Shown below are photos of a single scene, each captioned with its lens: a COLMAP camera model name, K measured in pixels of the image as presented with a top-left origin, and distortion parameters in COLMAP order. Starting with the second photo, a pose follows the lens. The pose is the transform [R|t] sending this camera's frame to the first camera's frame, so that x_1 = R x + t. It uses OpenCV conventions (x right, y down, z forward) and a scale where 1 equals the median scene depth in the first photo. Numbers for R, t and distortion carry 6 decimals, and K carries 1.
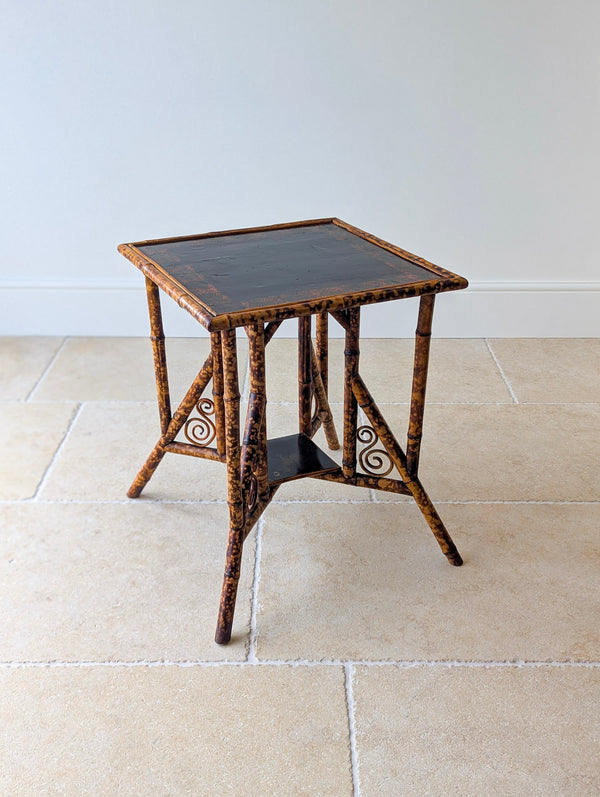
lens RADIAL K [[829.7, 0, 295.0], [0, 829.7, 429.3], [0, 0, 1]] dist [0.034003, 0.000000]
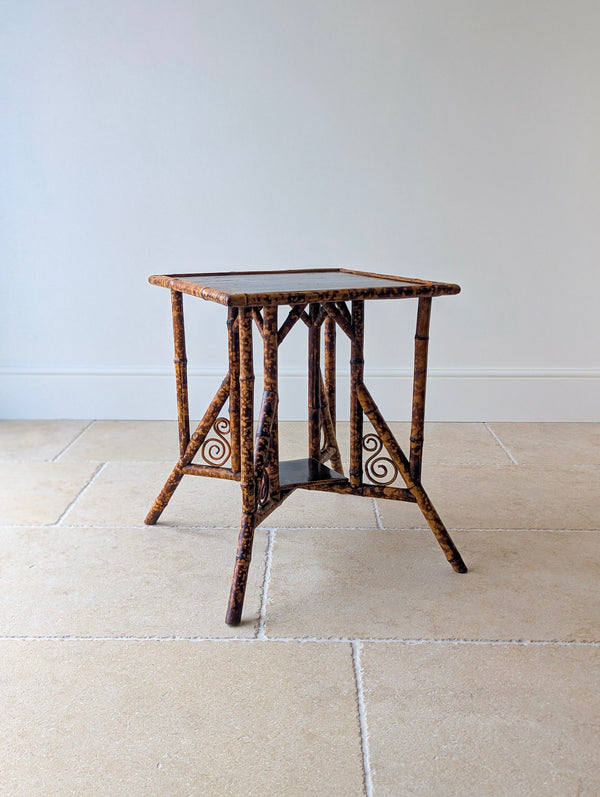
lens RADIAL K [[805.6, 0, 291.6], [0, 805.6, 434.5], [0, 0, 1]] dist [0.035302, 0.000000]
pose [[0.999790, 0.004627, -0.019942, 0.003773], [-0.008822, 0.976419, -0.215702, 0.228241], [0.018474, 0.215833, 0.976256, -0.017265]]
